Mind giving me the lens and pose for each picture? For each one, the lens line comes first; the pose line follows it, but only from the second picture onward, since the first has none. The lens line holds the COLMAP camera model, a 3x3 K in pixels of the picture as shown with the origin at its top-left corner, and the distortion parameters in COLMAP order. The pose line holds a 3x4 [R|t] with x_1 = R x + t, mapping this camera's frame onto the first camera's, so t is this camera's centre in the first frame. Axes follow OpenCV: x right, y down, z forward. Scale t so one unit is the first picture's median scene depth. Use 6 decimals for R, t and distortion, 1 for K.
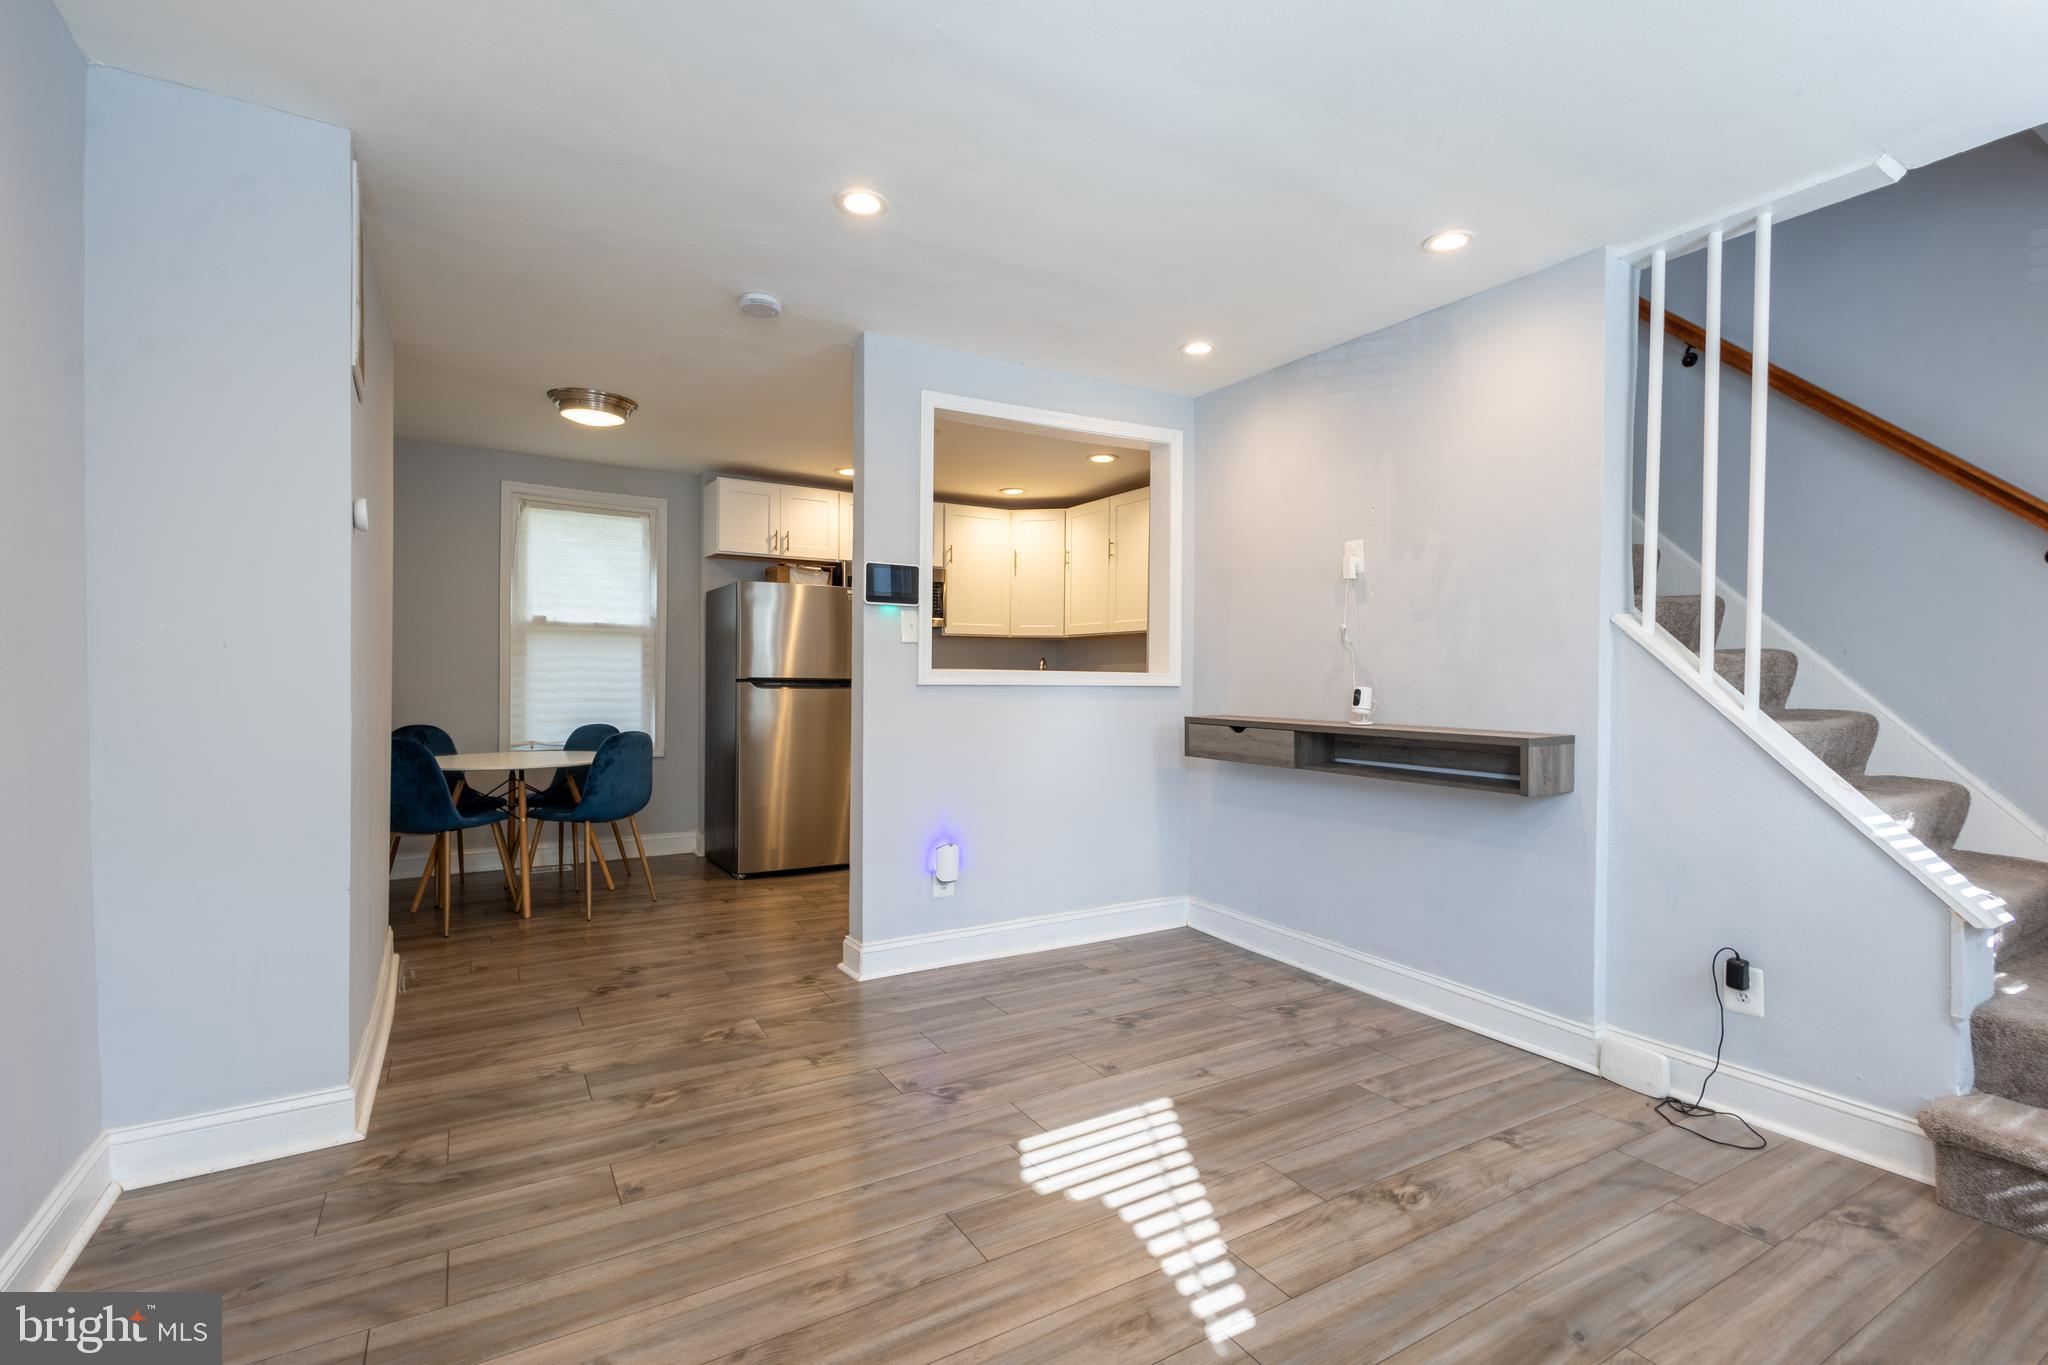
lens RADIAL K [[936.6, 0, 1028.5], [0, 936.6, 684.5], [0, 0, 1]] dist [0.005807, -0.000742]
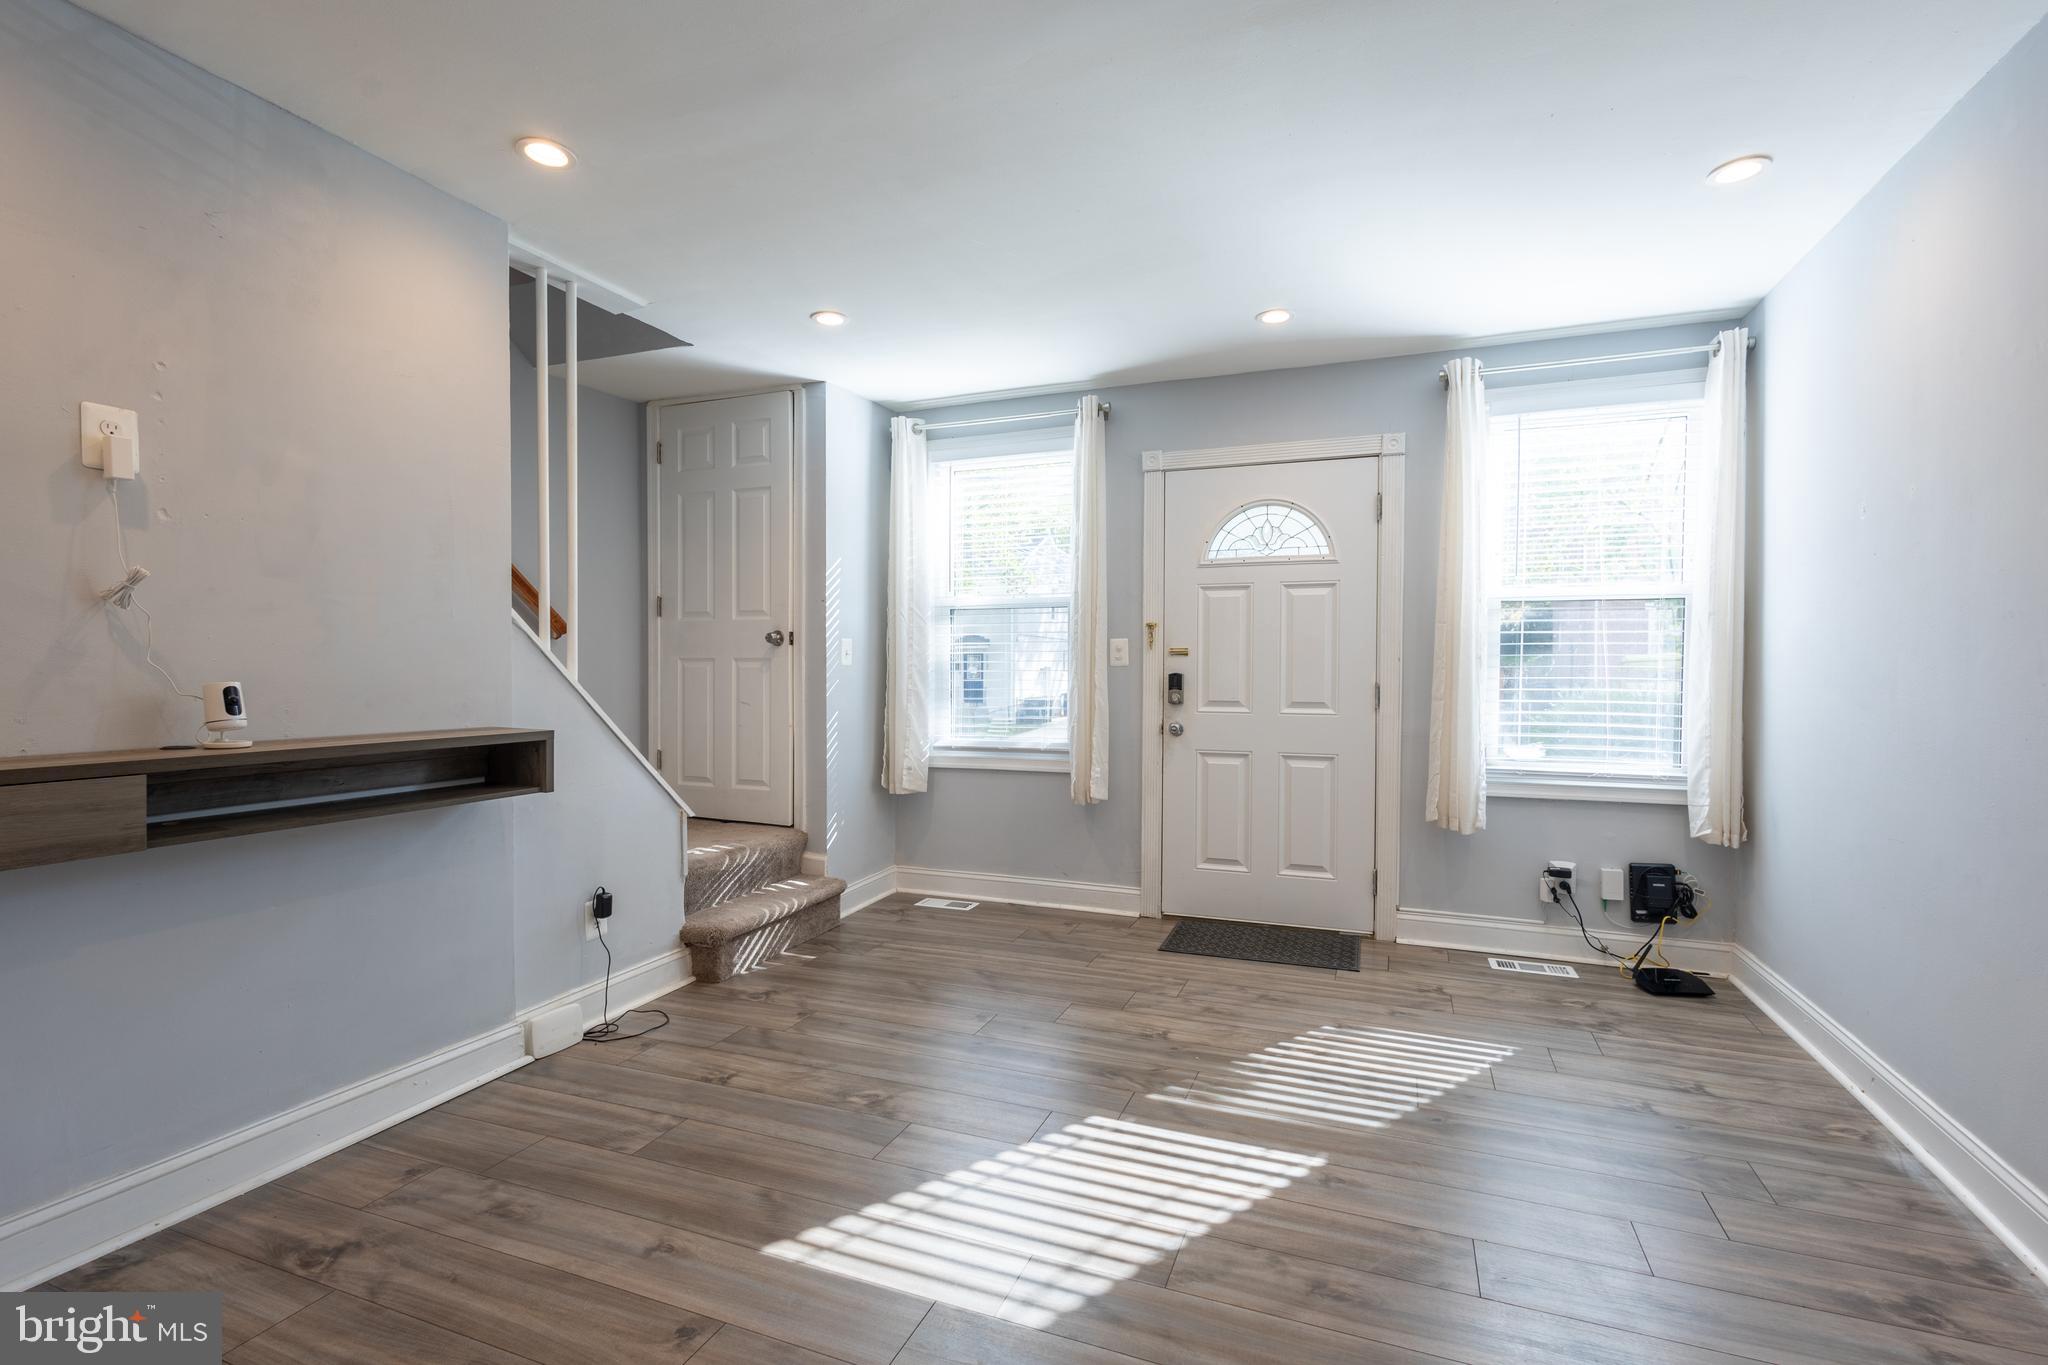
lens RADIAL K [[936.6, 0, 1027.7], [0, 936.6, 680.3], [0, 0, 1]] dist [0.005807, -0.000742]
pose [[-0.608149, -0.020003, 0.793571, -0.552888], [-0.000397, 0.999690, 0.024894, -0.017878], [-0.793822, 0.014824, -0.607969, 1.297003]]
